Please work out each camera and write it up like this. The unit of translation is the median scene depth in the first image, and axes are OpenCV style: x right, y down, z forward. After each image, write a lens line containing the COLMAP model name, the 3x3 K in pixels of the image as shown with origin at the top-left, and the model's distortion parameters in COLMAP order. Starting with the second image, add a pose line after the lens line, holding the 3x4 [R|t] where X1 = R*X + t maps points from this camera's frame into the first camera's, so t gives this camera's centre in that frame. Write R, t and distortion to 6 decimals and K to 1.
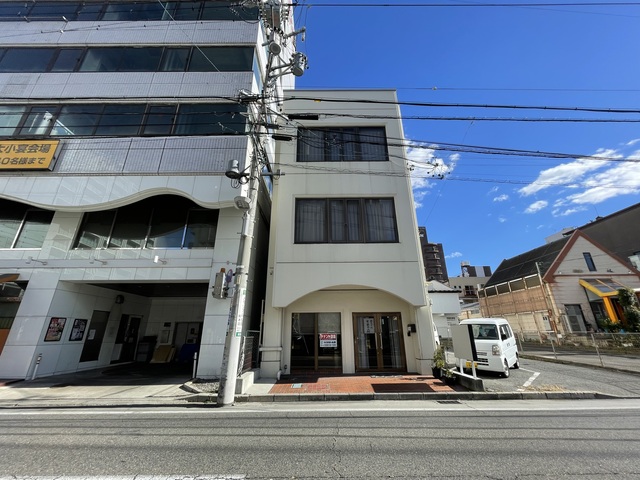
lens RADIAL K [[259.1, 0, 319.7], [0, 259.1, 241.2], [0, 0, 1]] dist [-0.011131, -0.000287]
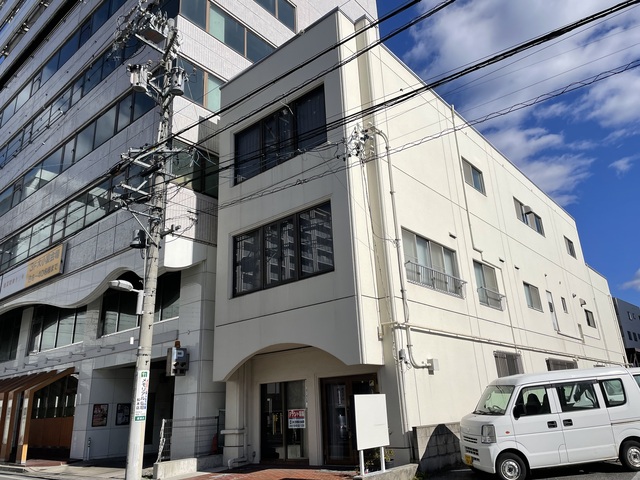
lens RADIAL K [[488.6, 0, 319.3], [0, 488.6, 237.2], [0, 0, 1]] dist [-0.000320, 0.000664]
pose [[0.762529, -0.241998, -0.599989, 1.072555], [0.256937, 0.964409, -0.062440, -0.009943], [0.593745, -0.106547, 0.797568, -0.006939]]
